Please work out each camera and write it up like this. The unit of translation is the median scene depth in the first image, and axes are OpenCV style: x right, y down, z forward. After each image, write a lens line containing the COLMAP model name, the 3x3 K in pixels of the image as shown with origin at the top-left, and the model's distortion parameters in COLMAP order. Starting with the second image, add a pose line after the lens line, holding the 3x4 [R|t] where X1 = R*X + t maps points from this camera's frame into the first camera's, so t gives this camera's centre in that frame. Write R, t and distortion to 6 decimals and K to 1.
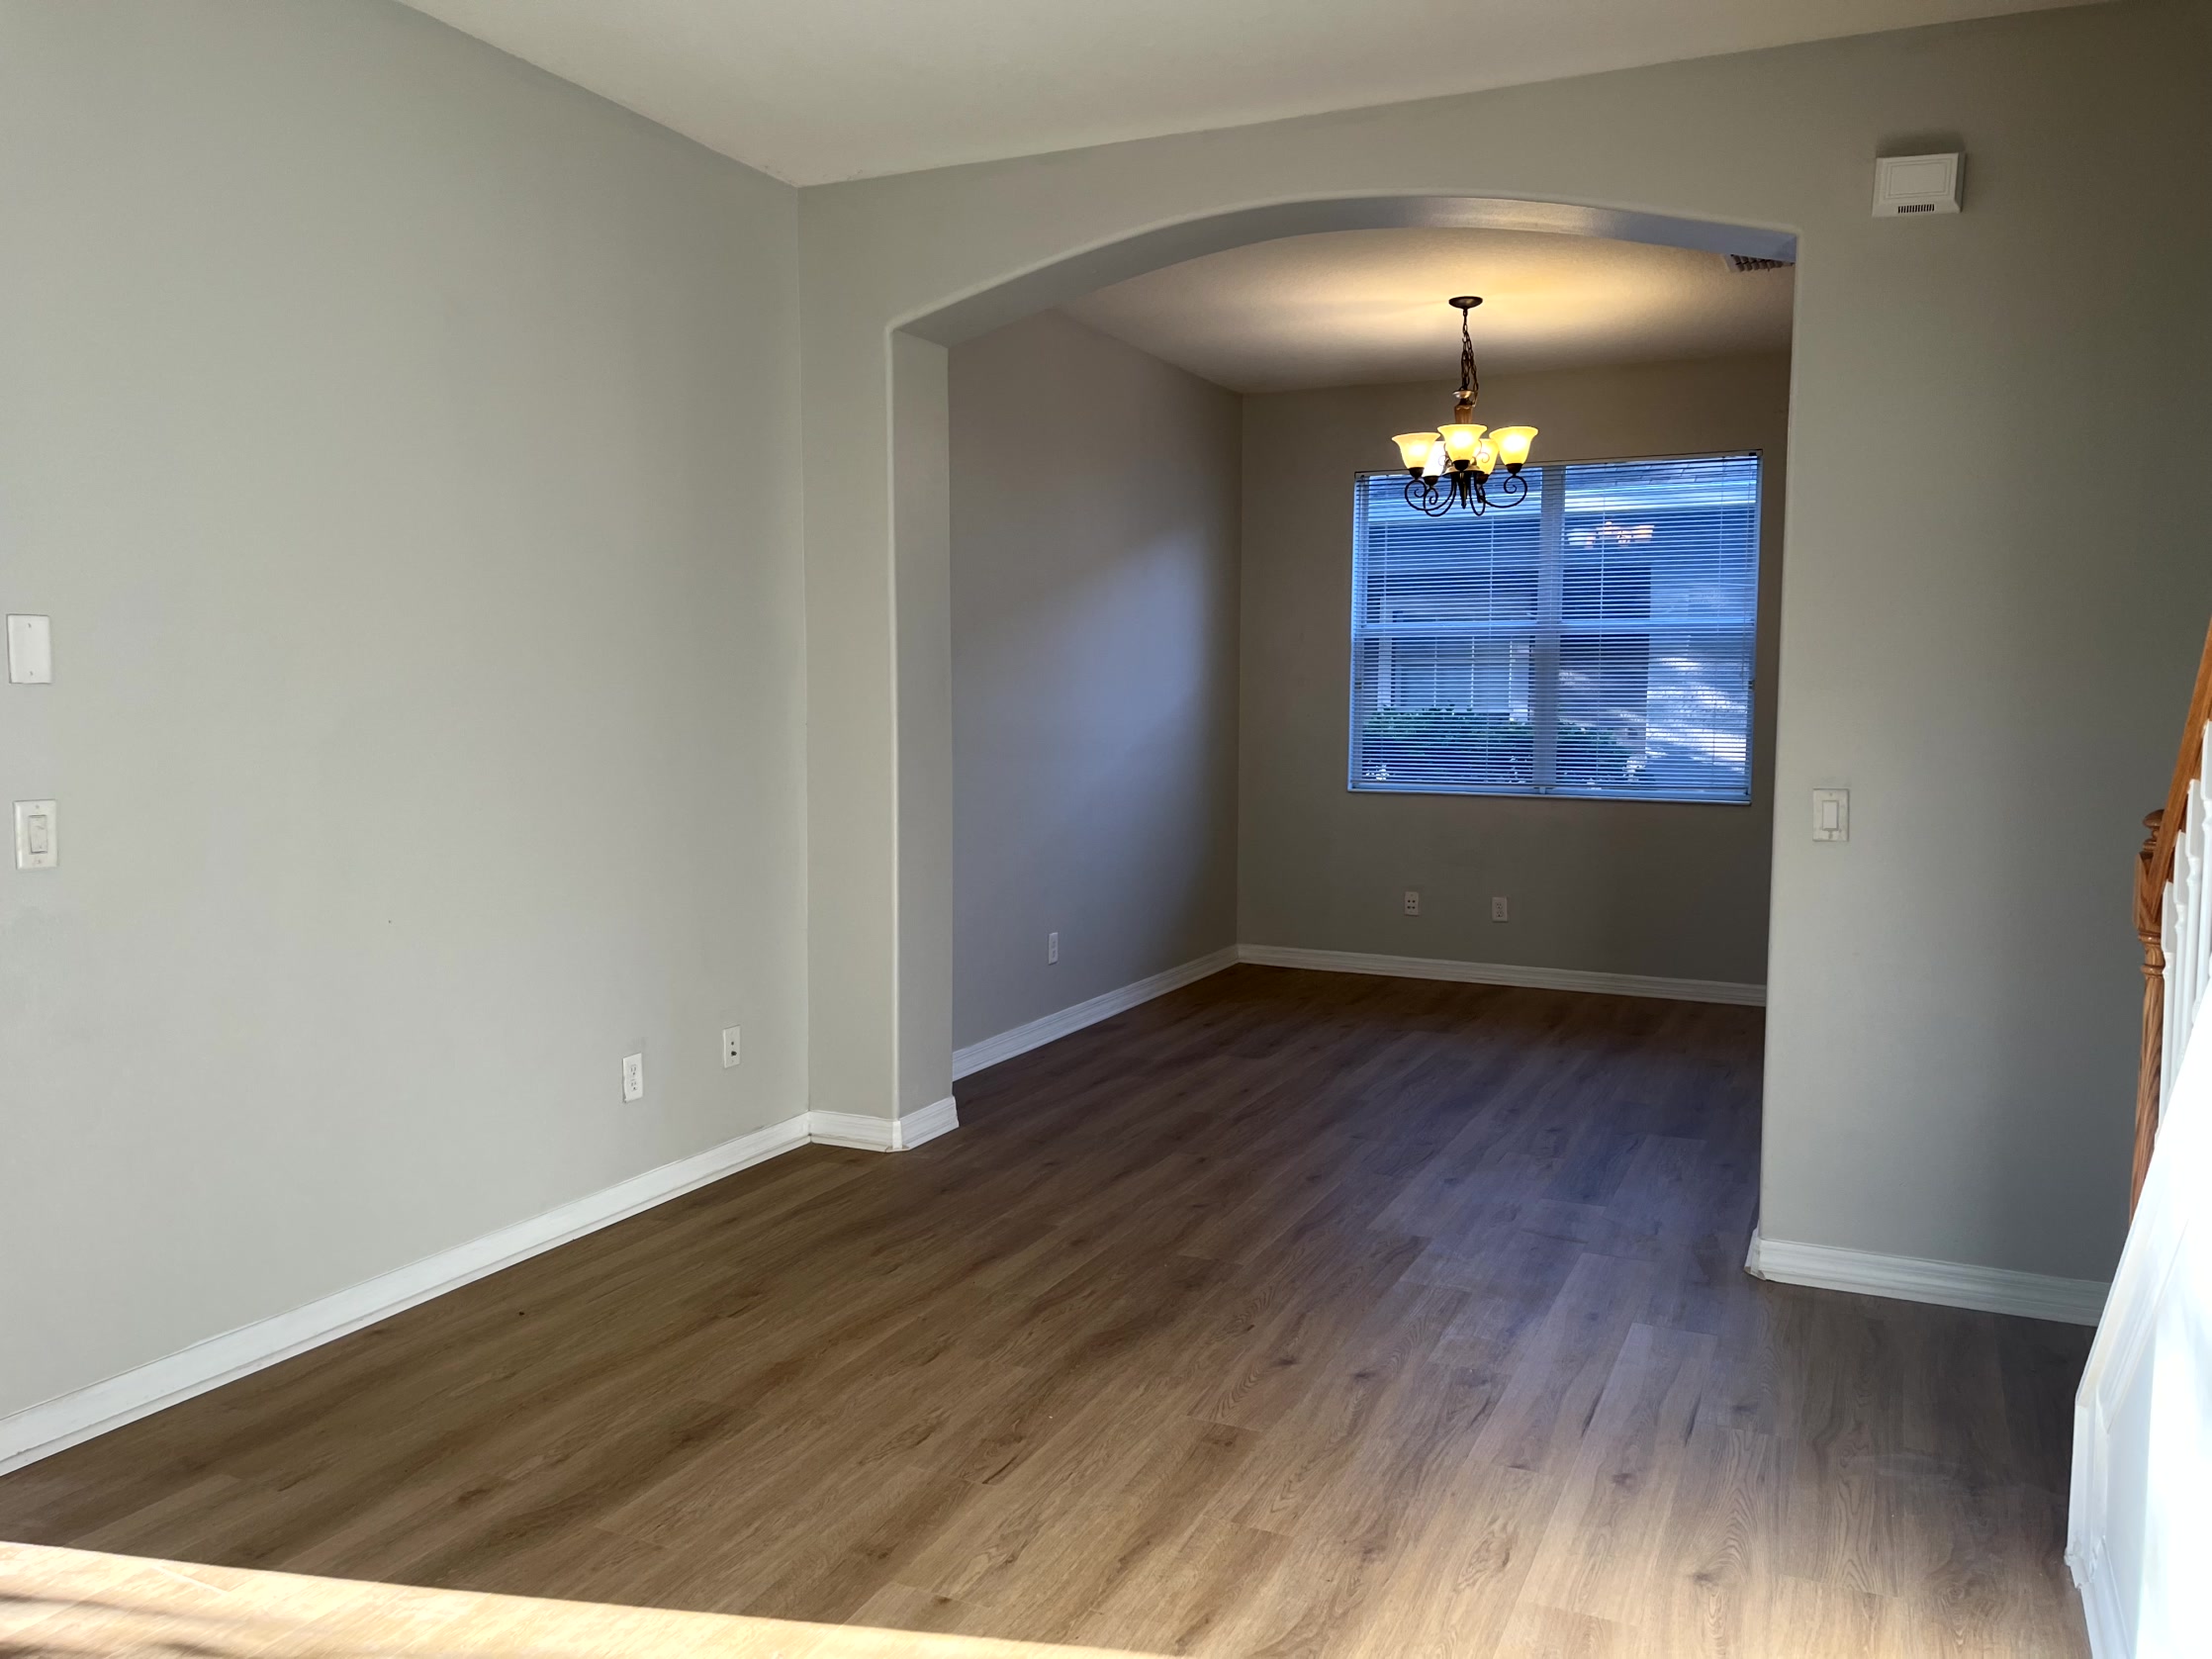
lens RADIAL K [[1675.0, 0, 1111.8], [0, 1675.0, 825.9], [0, 0, 1]] dist [0.033302, -0.002659]
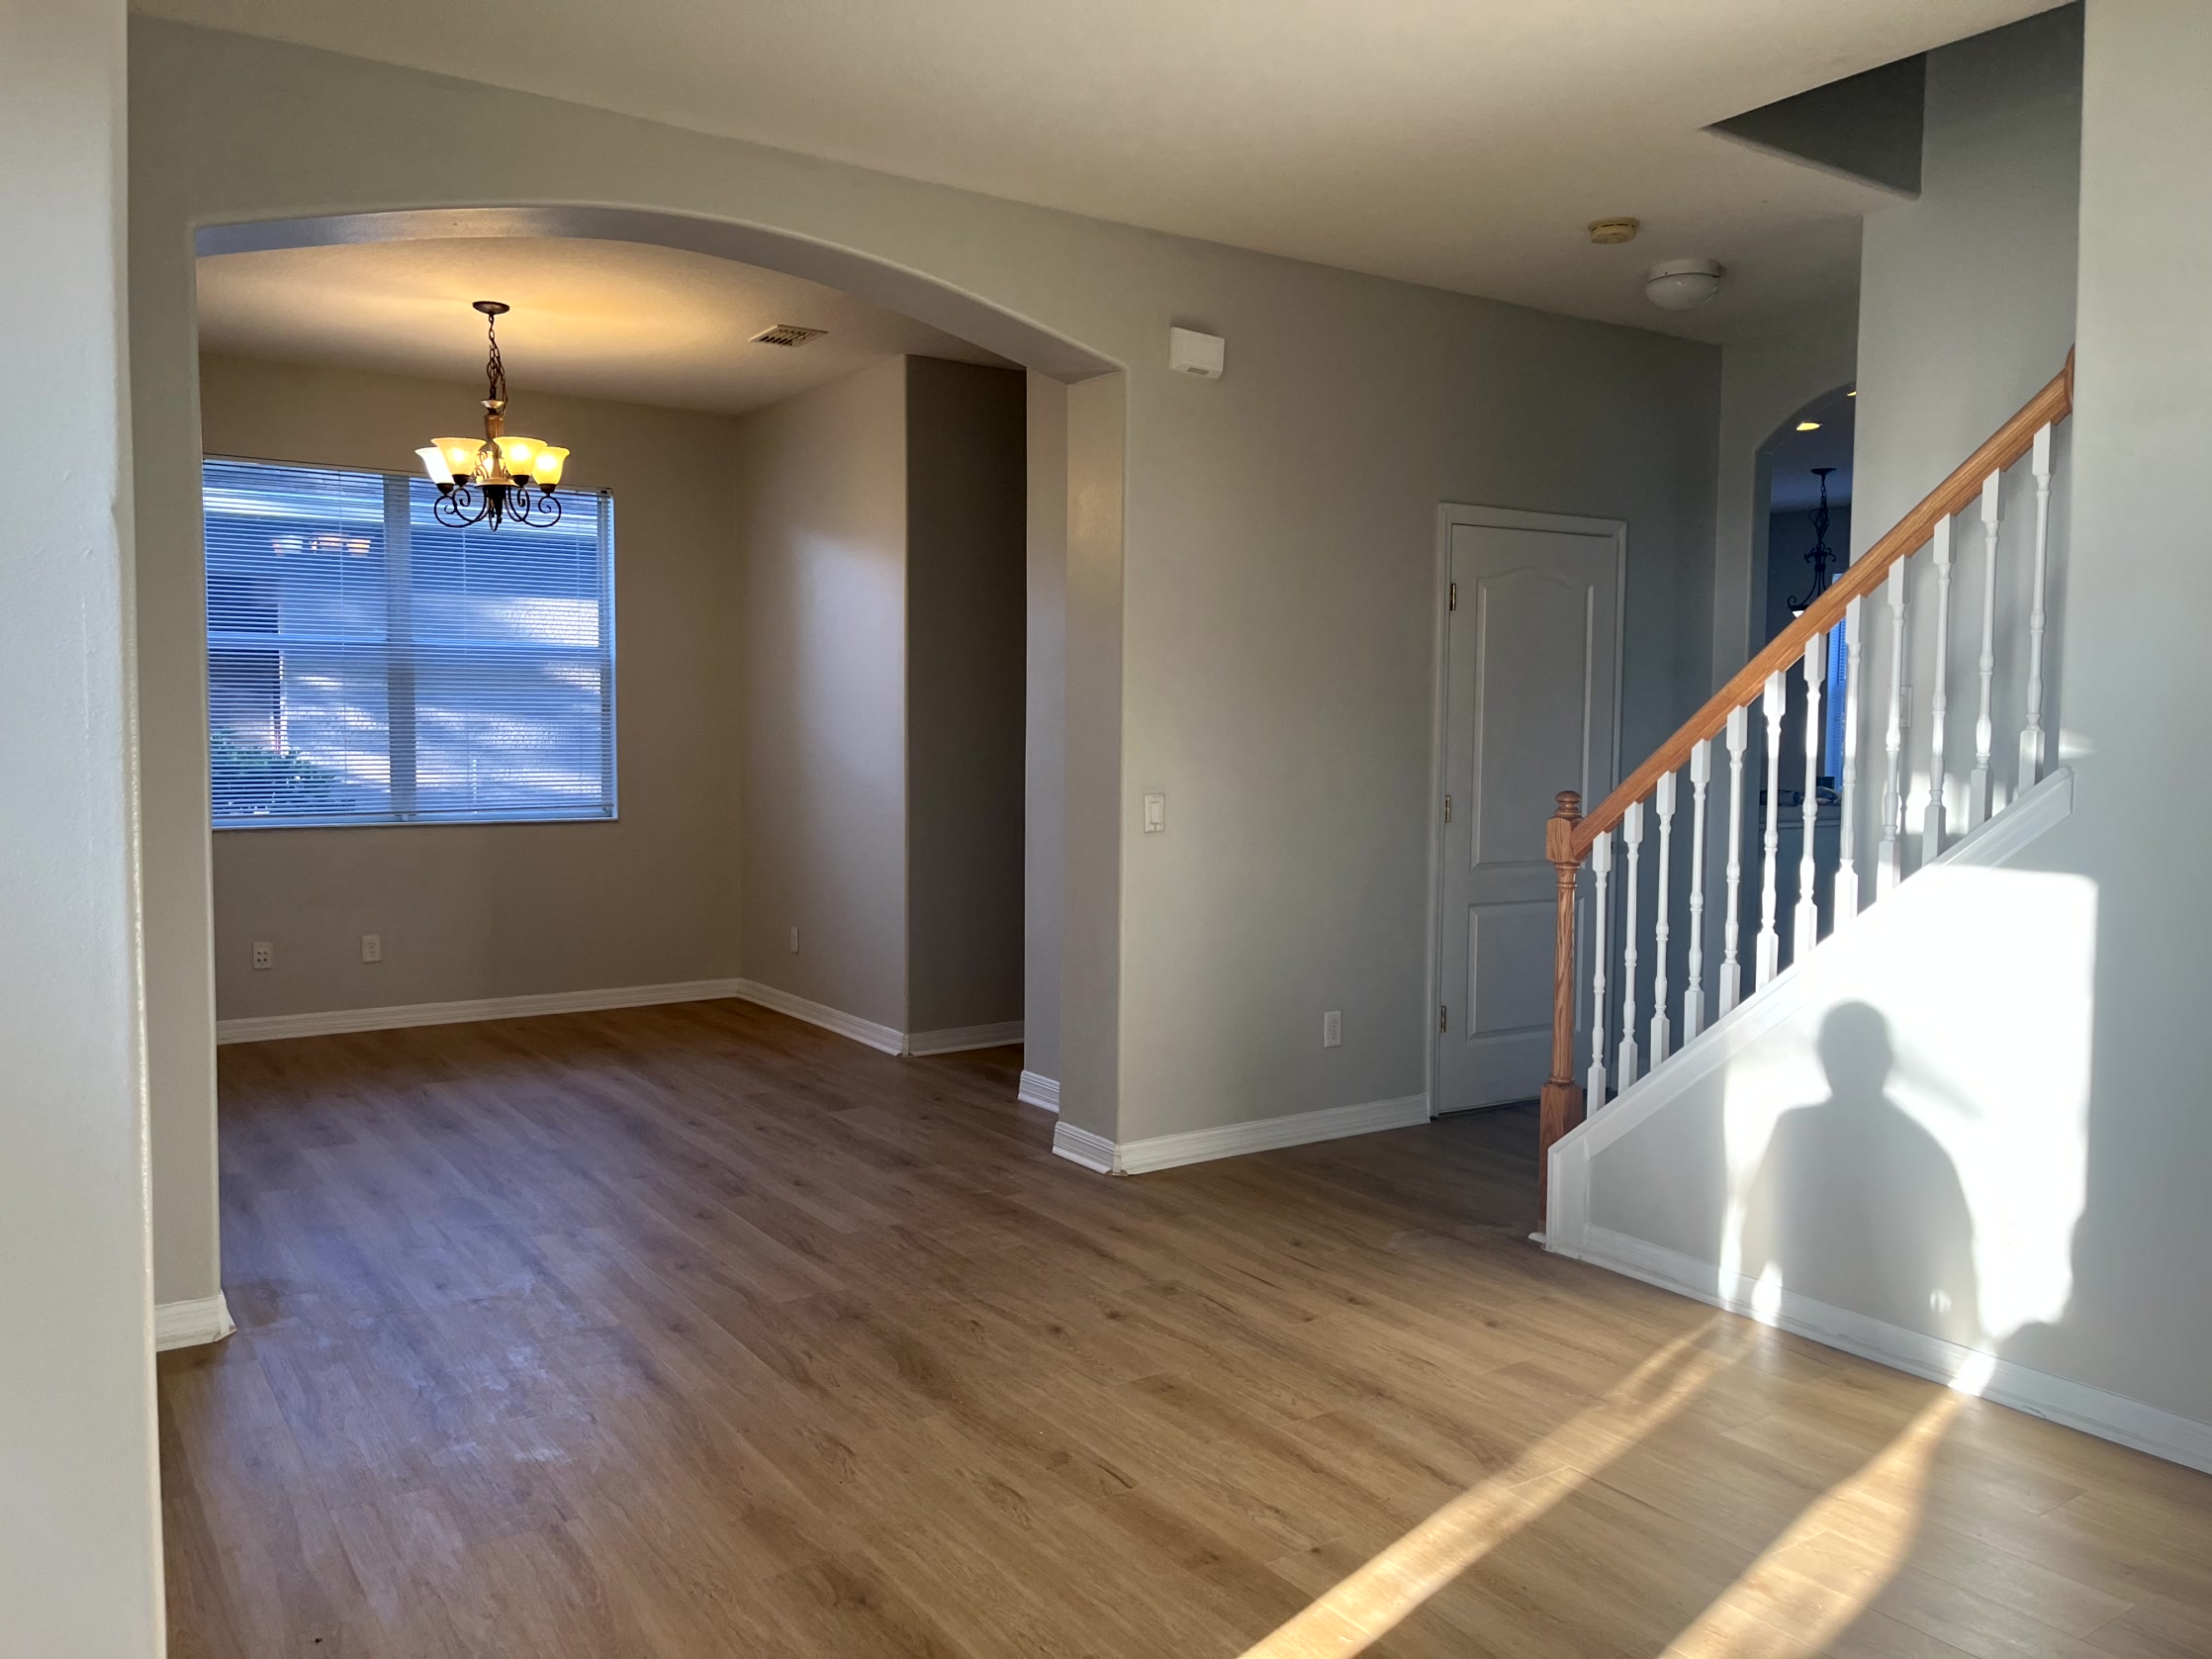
lens RADIAL K [[1675.0, 0, 1111.2], [0, 1675.0, 827.1], [0, 0, 1]] dist [0.033302, -0.002659]
pose [[0.515666, -0.057859, 0.854834, -0.747543], [0.064987, 0.997484, 0.028312, -0.035867], [-0.854322, 0.040954, 0.518129, 0.361720]]
